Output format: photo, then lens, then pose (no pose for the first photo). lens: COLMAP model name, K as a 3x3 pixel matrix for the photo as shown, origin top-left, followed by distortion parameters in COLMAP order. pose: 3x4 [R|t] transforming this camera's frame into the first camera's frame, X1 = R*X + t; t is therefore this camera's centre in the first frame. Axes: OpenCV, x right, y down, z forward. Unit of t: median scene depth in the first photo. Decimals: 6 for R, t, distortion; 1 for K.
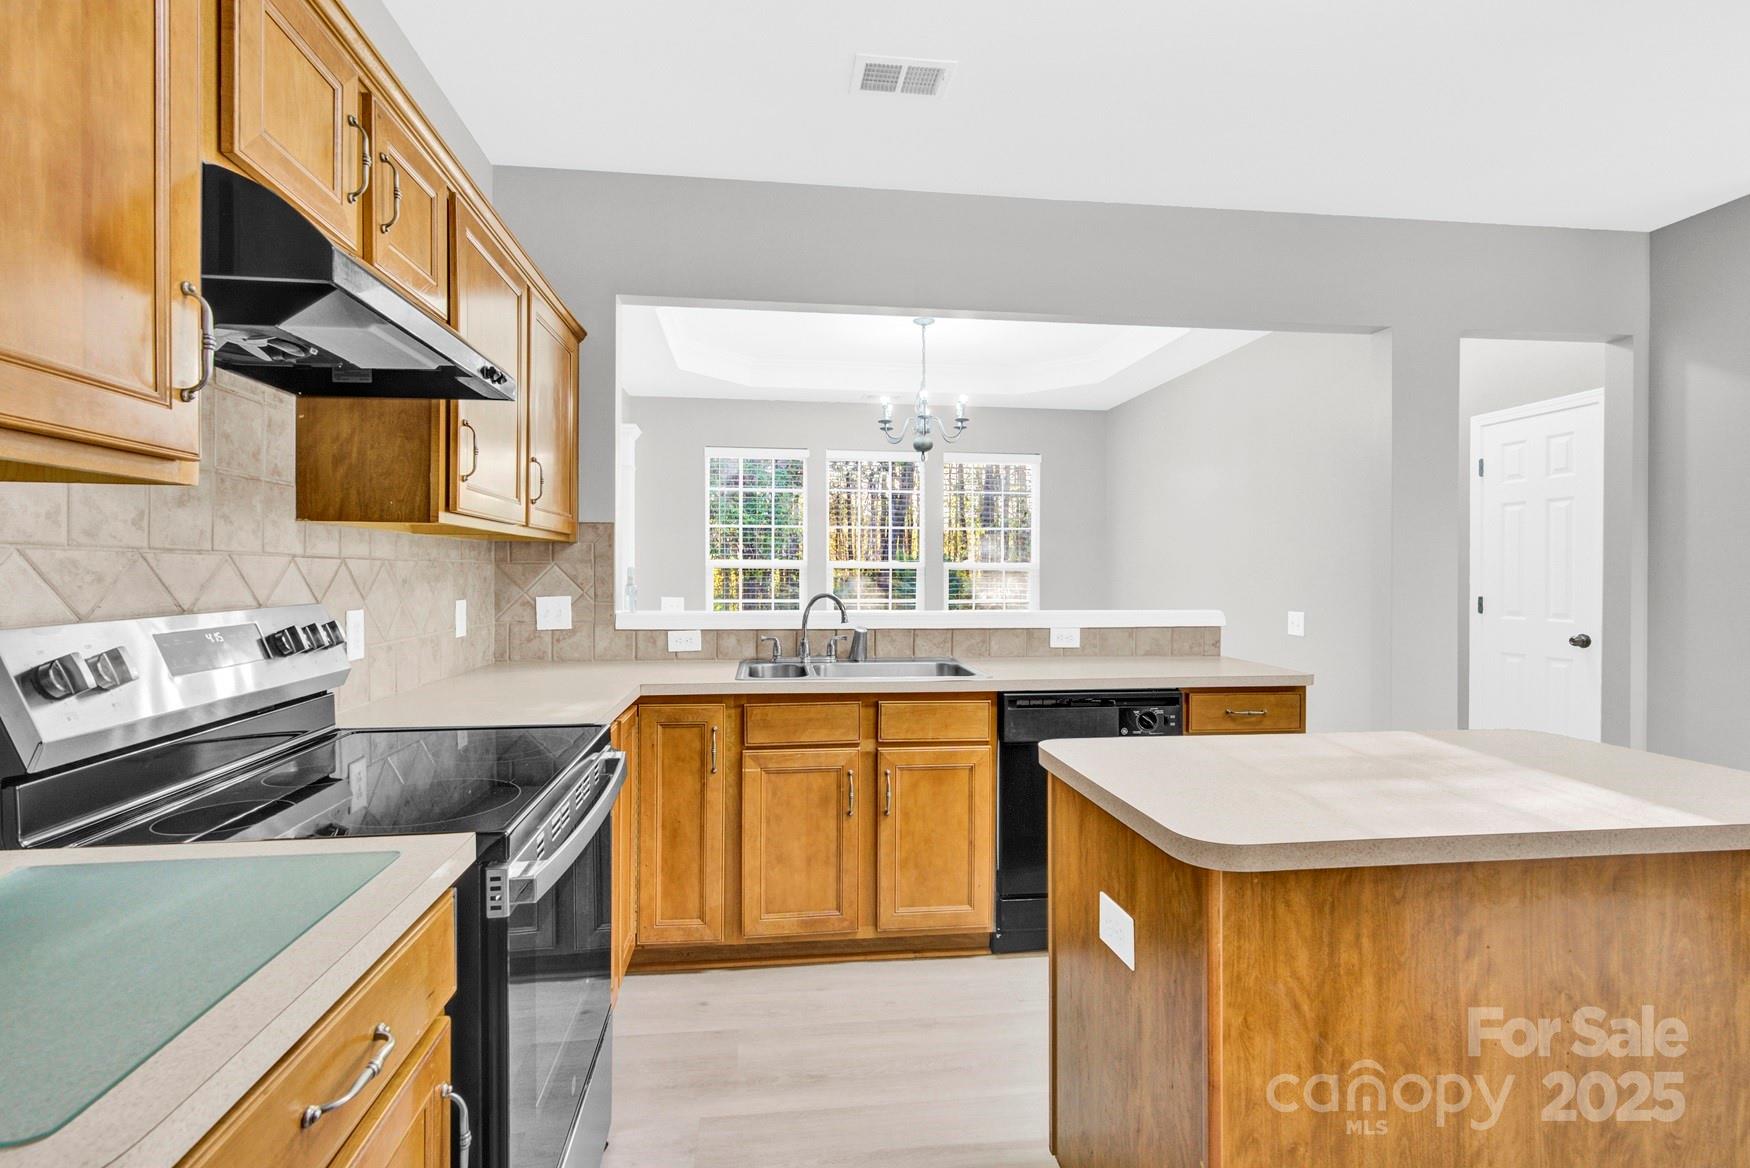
lens RADIAL K [[836.1, 0, 868.5], [0, 836.1, 565.2], [0, 0, 1]] dist [0.000261, 0.000186]
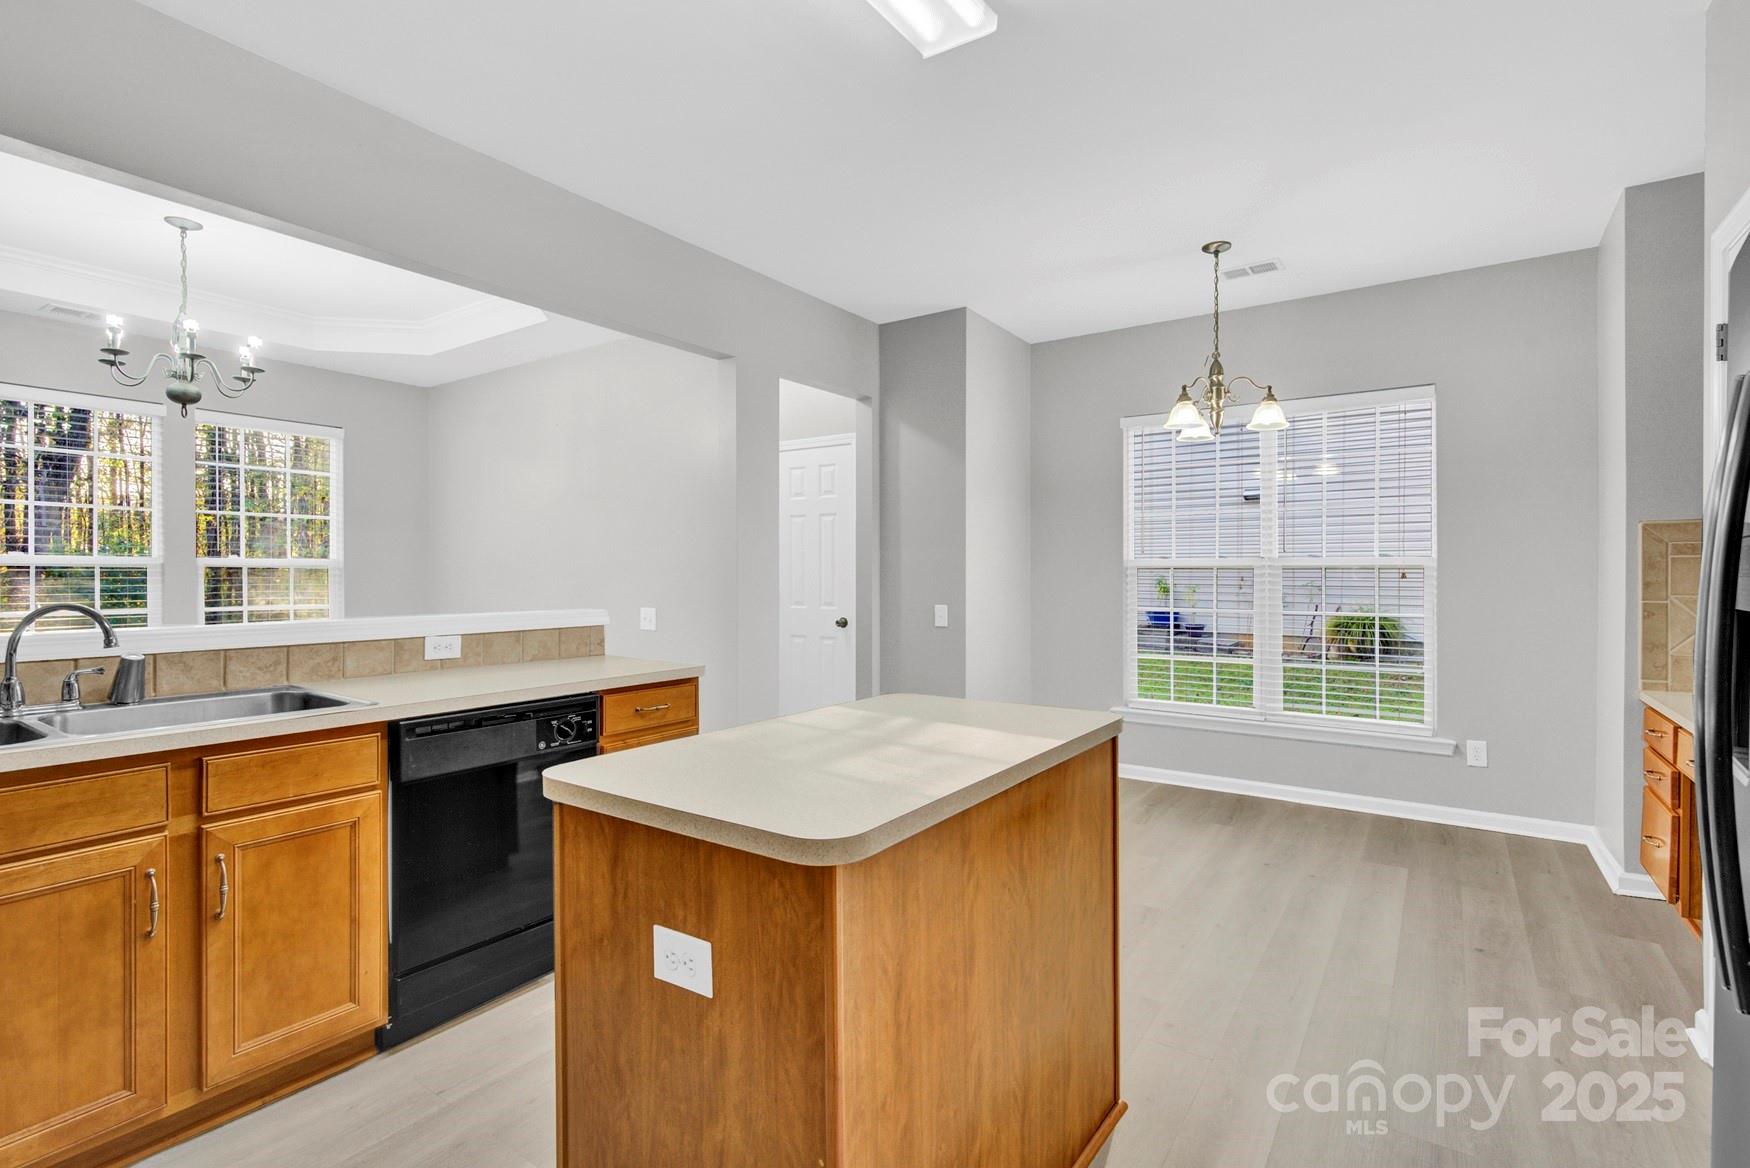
lens RADIAL K [[830.4, 0, 874.6], [0, 830.4, 567.6], [0, 0, 1]] dist [0.000542, 0.001610]
pose [[0.661842, 0.002660, 0.749638, -0.135048], [-0.006402, 0.999977, 0.002104, 0.000801], [-0.749616, -0.006192, 0.661844, 0.131484]]
